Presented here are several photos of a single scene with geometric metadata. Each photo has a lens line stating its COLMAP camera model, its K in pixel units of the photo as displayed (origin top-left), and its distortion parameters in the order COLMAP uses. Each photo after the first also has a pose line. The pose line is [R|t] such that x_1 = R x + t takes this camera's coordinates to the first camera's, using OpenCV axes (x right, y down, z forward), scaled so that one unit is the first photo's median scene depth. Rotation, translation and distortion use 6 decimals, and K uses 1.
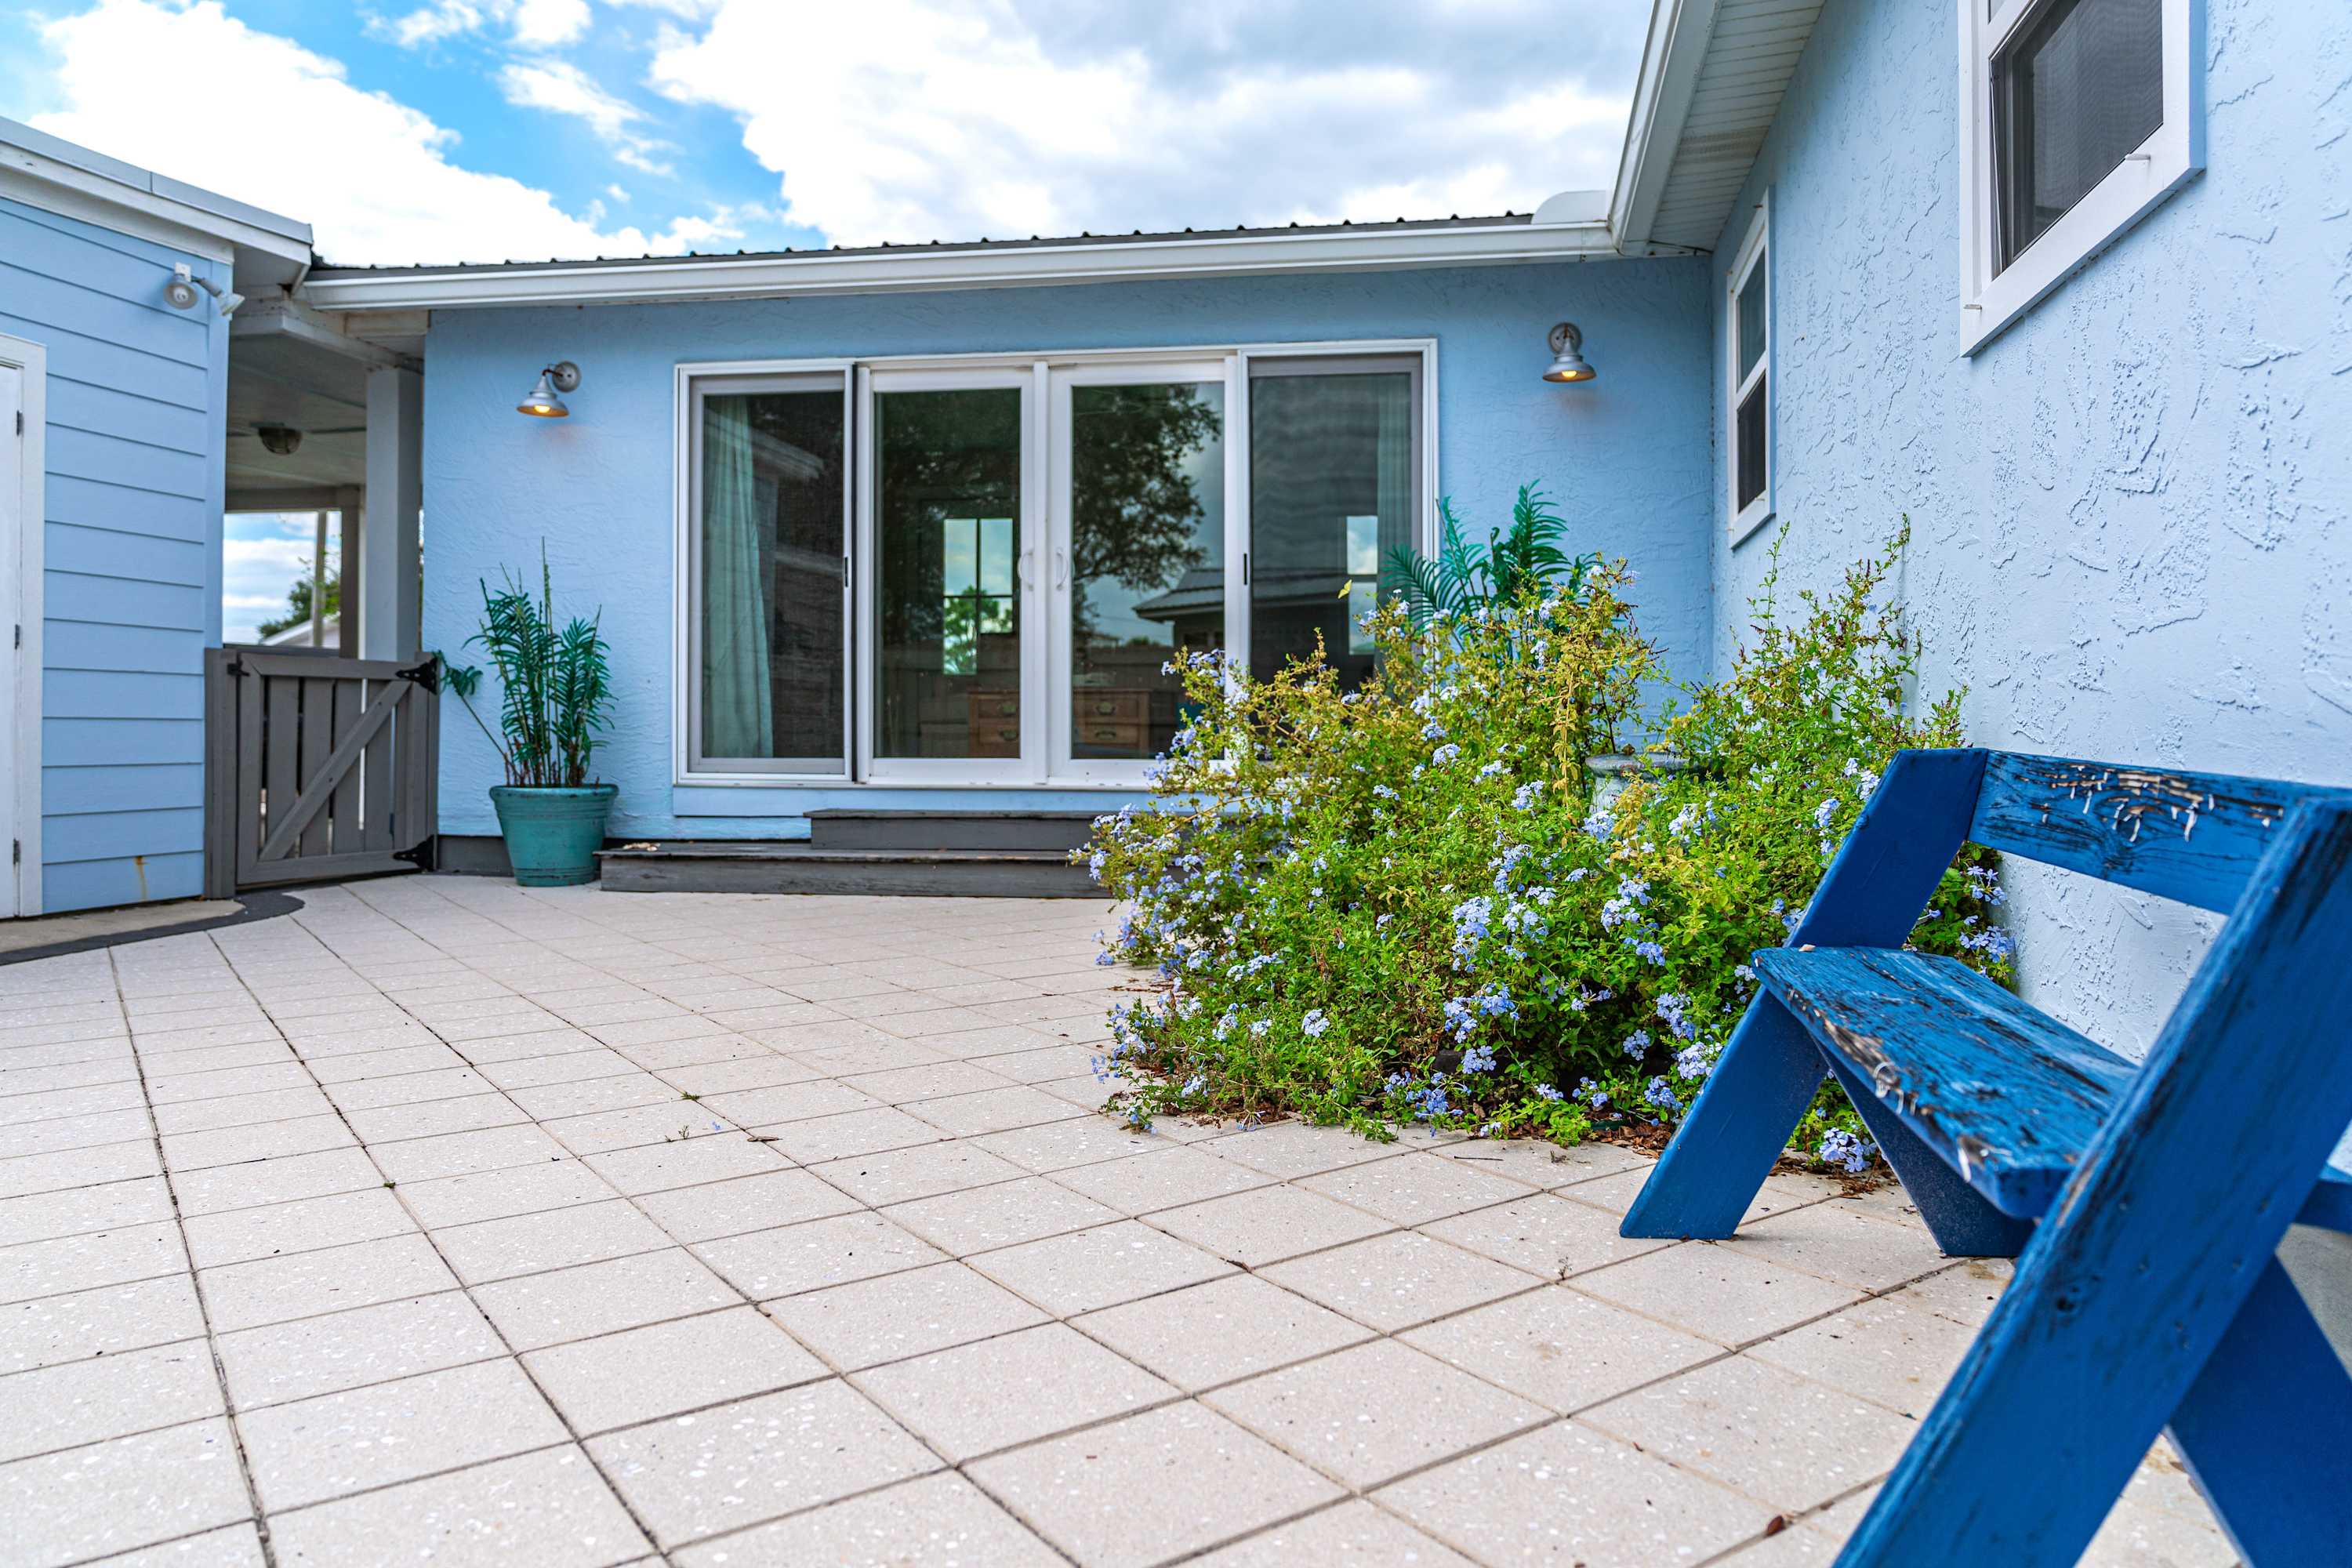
lens RADIAL K [[1634.8, 0, 1255.2], [0, 1634.8, 702.3], [0, 0, 1]] dist [-0.015871, 0.004365]
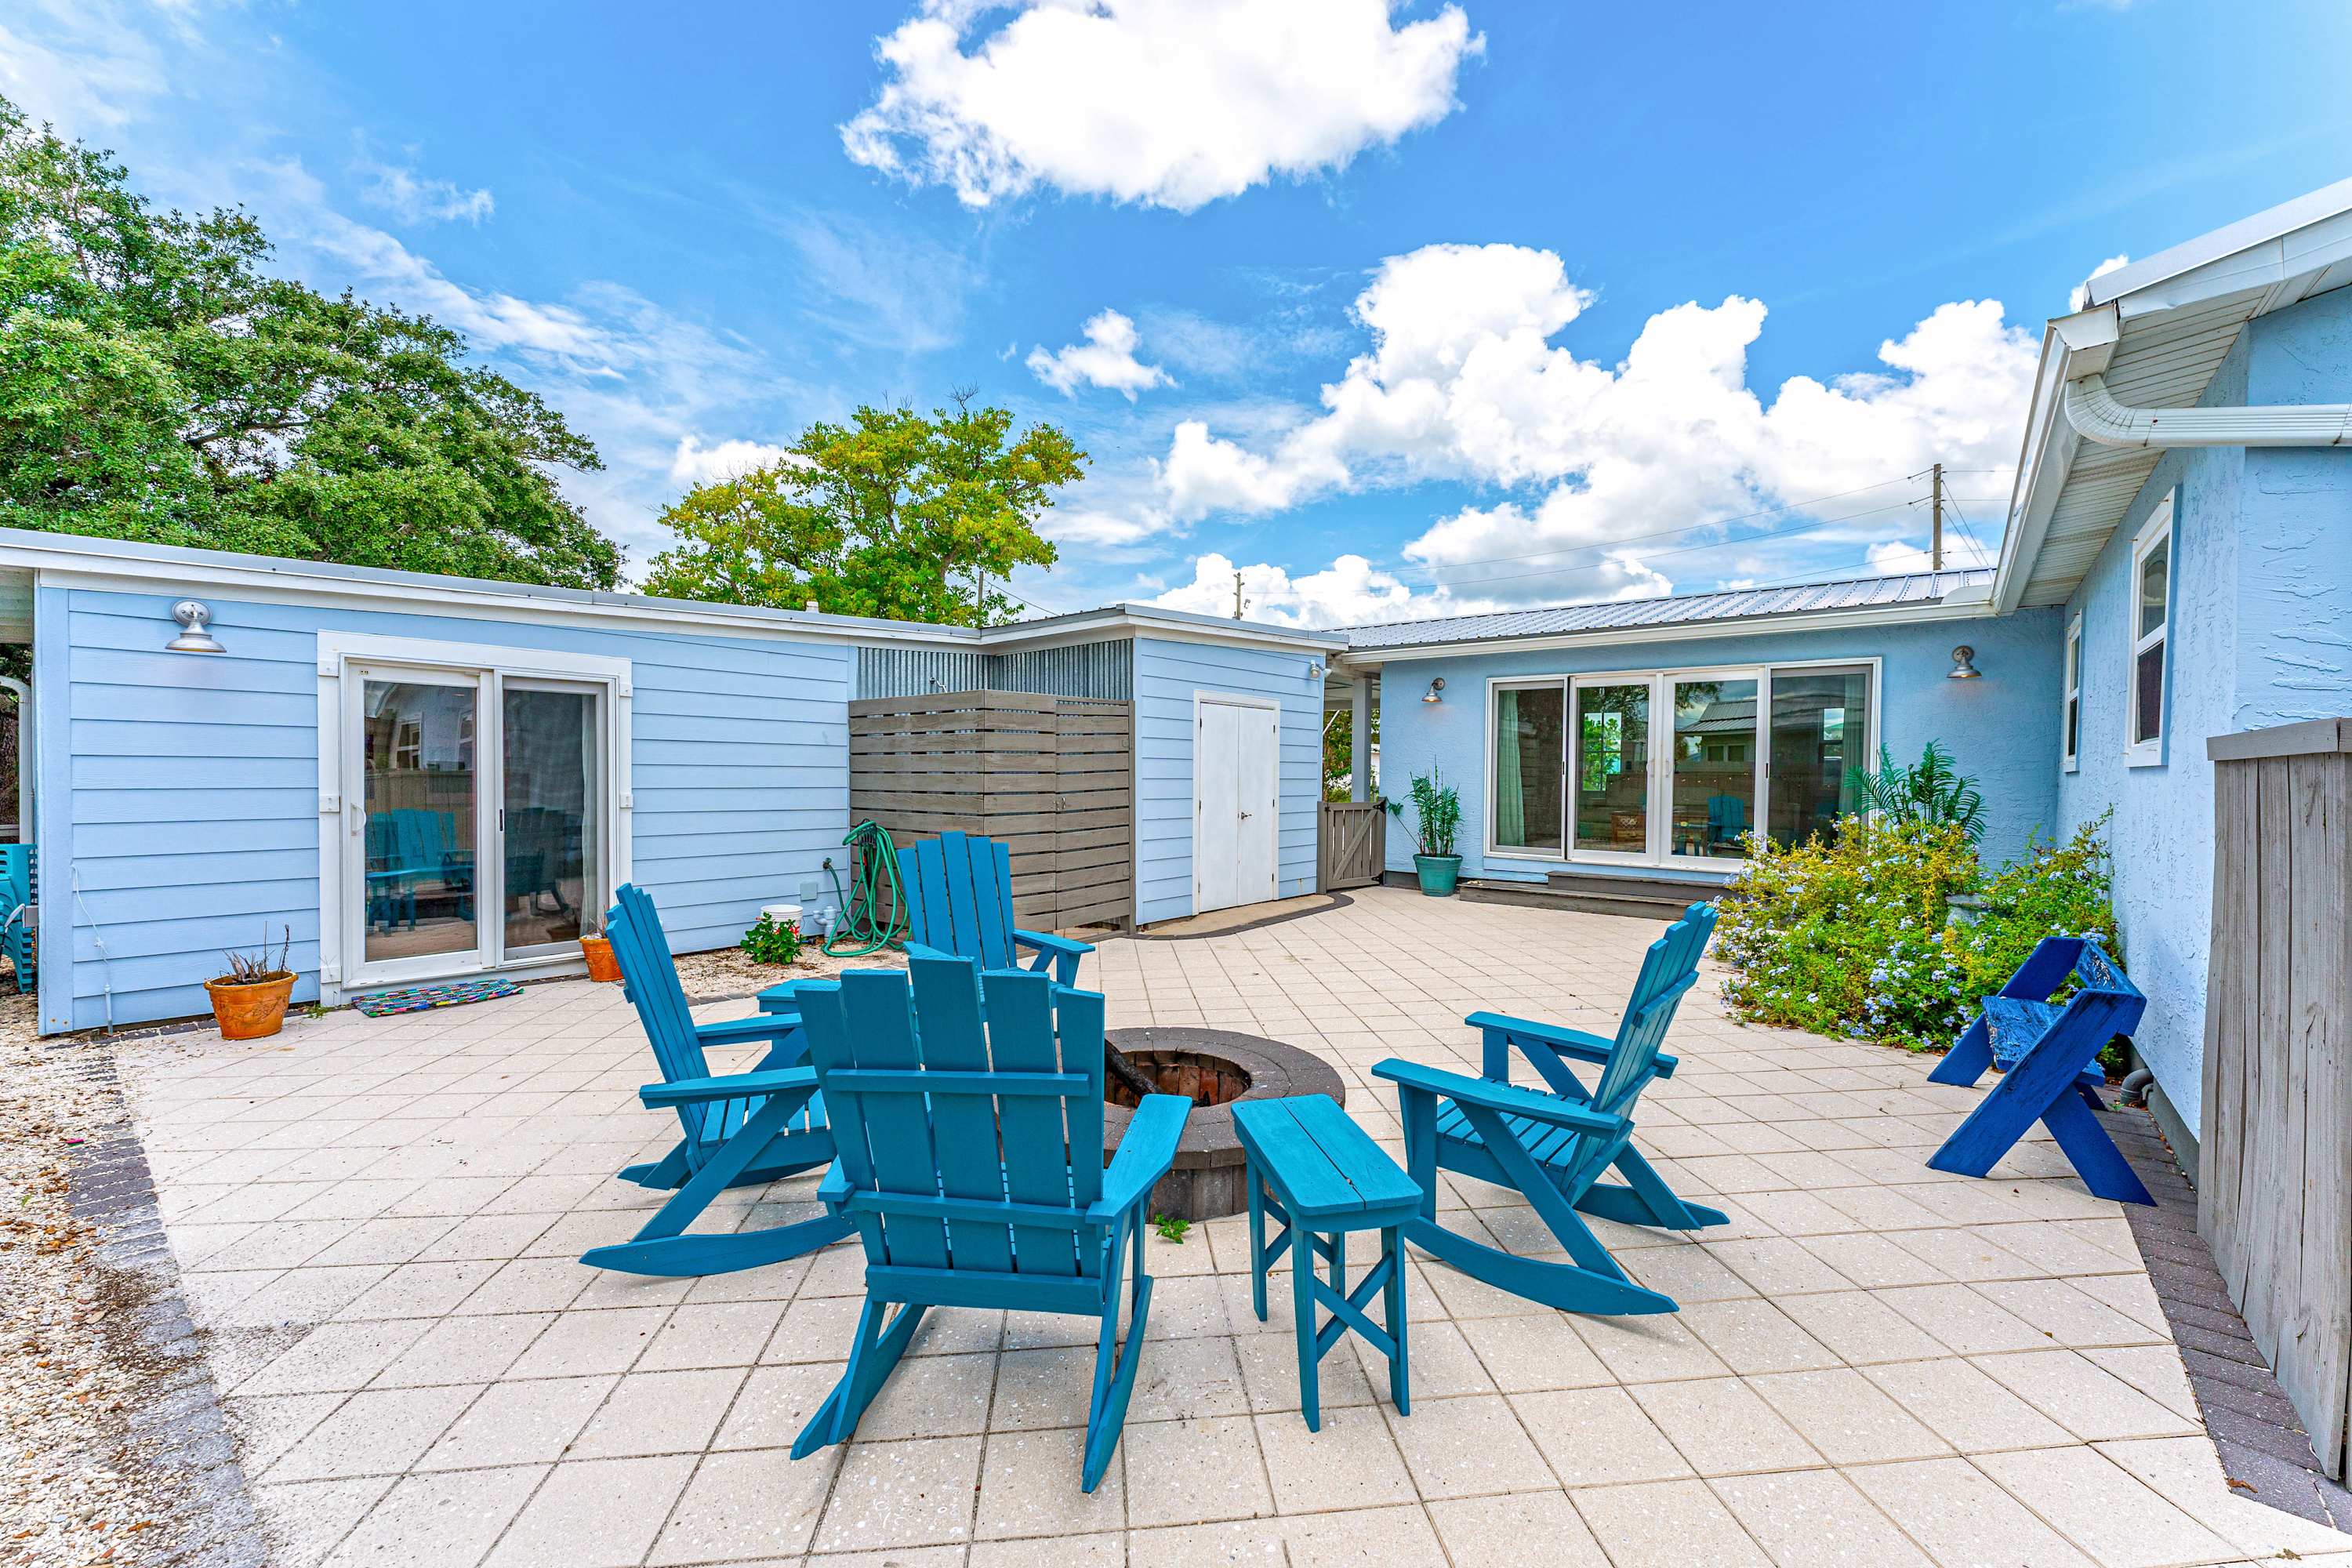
lens RADIAL K [[945.1, 0, 1199.8], [0, 945.1, 794.6], [0, 0, 1]] dist [-0.000496, 0.000398]
pose [[0.866618, 0.020478, -0.498552, -0.033094], [-0.000552, 0.999196, 0.040082, -0.102961], [0.498972, -0.034460, 0.865933, -0.436340]]
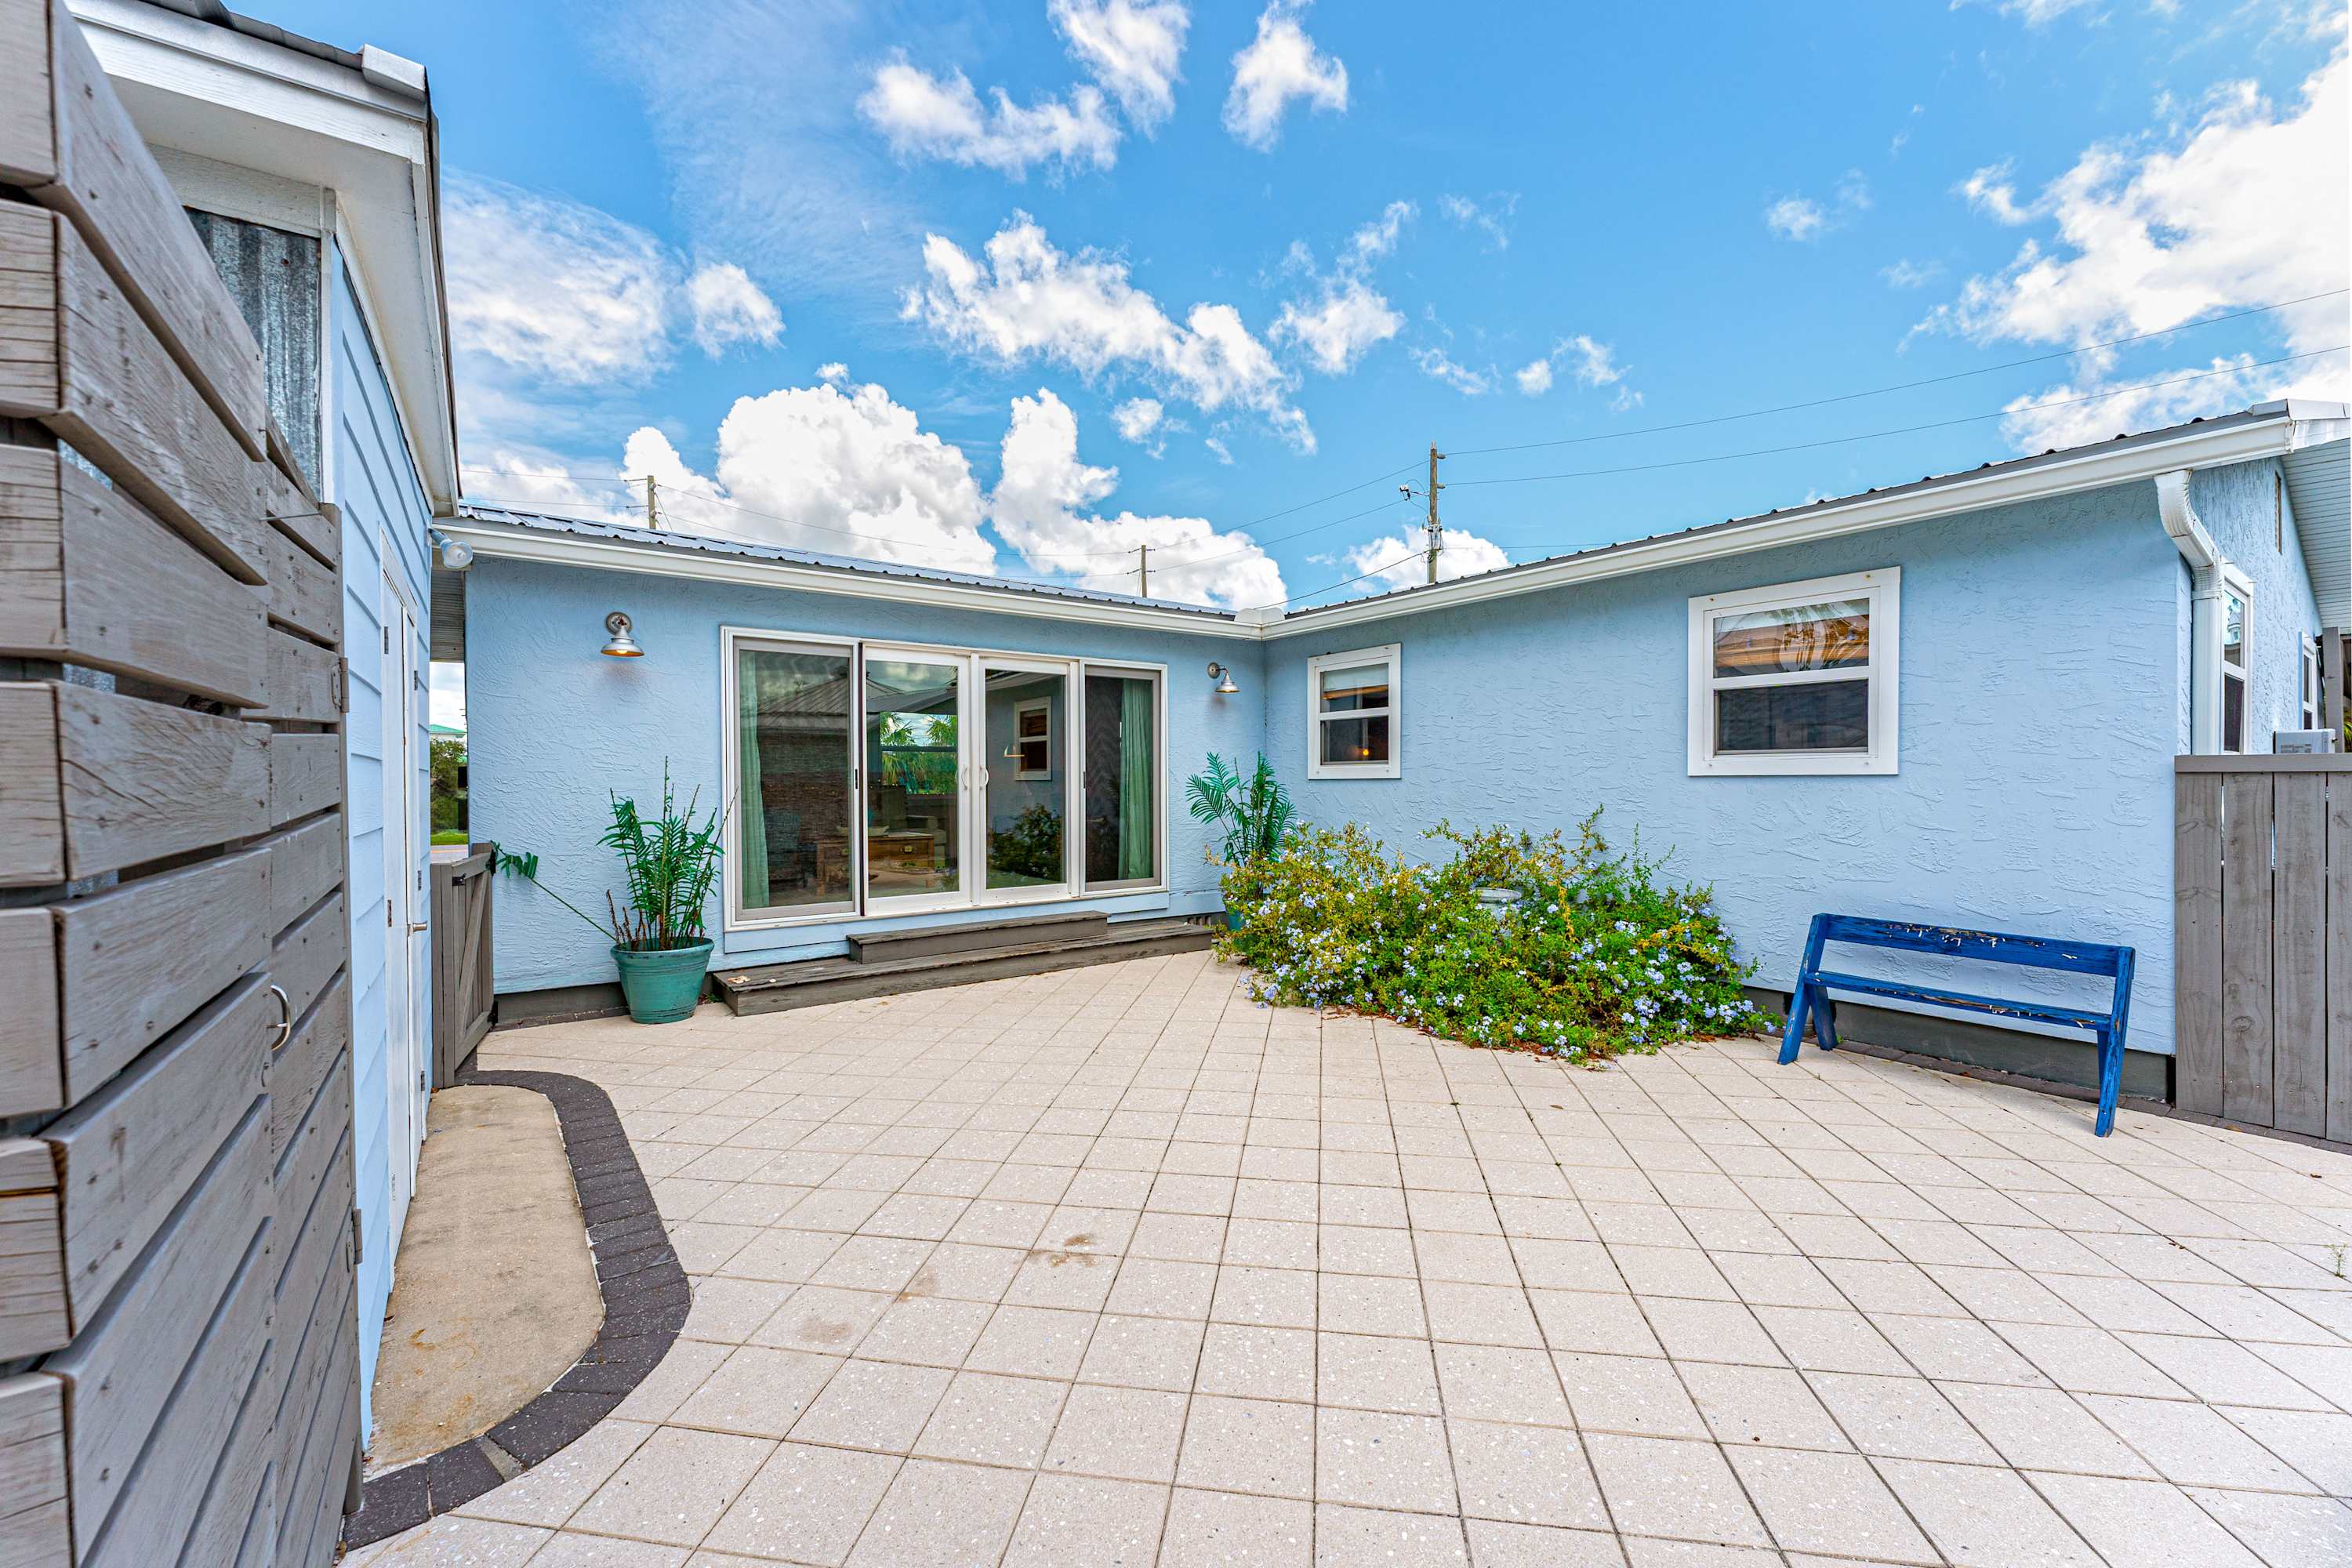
lens RADIAL K [[945.1, 0, 1188.7], [0, 945.1, 787.8], [0, 0, 1]] dist [-0.000496, 0.000398]
pose [[0.704777, -0.010236, 0.709355, -0.708900], [-0.007391, 0.999736, 0.021769, -0.100187], [-0.709391, -0.020585, 0.704515, 0.170710]]
